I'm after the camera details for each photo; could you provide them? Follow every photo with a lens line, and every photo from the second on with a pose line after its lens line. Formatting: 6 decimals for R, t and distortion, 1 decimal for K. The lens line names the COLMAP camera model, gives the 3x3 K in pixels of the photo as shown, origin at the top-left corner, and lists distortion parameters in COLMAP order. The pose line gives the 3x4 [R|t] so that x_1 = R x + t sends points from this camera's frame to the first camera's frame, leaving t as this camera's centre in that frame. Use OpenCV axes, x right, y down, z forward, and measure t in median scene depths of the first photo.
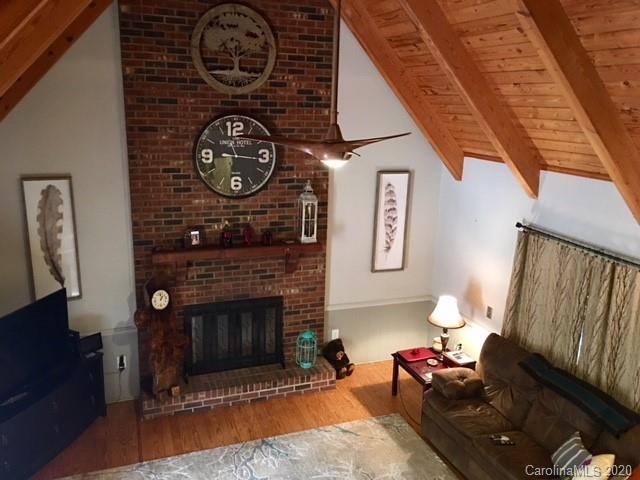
lens RADIAL K [[540.7, 0, 314.3], [0, 540.7, 234.2], [0, 0, 1]] dist [0.076952, -0.100422]
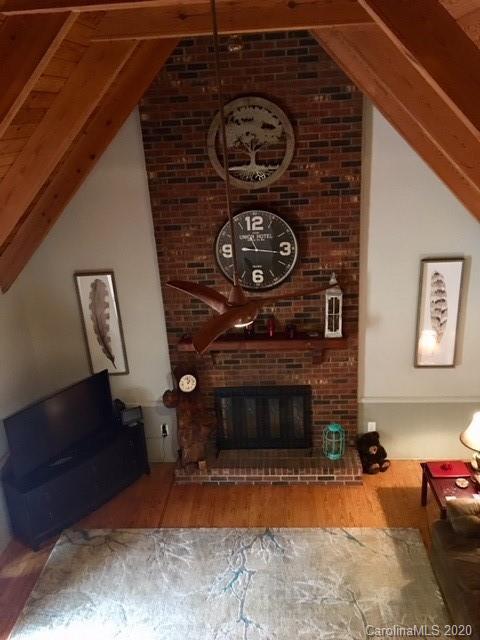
lens RADIAL K [[540.7, 0, 242.2], [0, 540.7, 316.7], [0, 0, 1]] dist [0.076952, -0.100422]
pose [[0.913340, 0.065163, -0.401950, 0.237125], [-0.014069, 0.991573, 0.128781, -0.148631], [0.406954, -0.111966, 0.906560, 0.073249]]
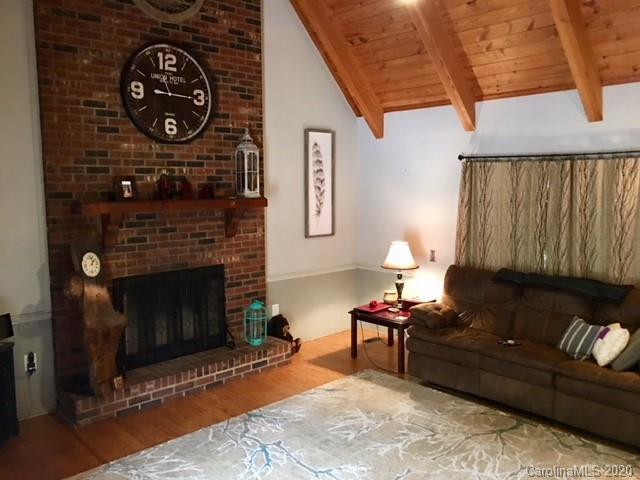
lens RADIAL K [[540.7, 0, 315.6], [0, 540.7, 235.4], [0, 0, 1]] dist [0.076952, -0.100422]
pose [[0.923127, -0.072596, 0.377580, -0.270424], [0.122441, 0.986395, -0.109698, 0.198251], [-0.364479, 0.147497, 0.919456, 0.151617]]
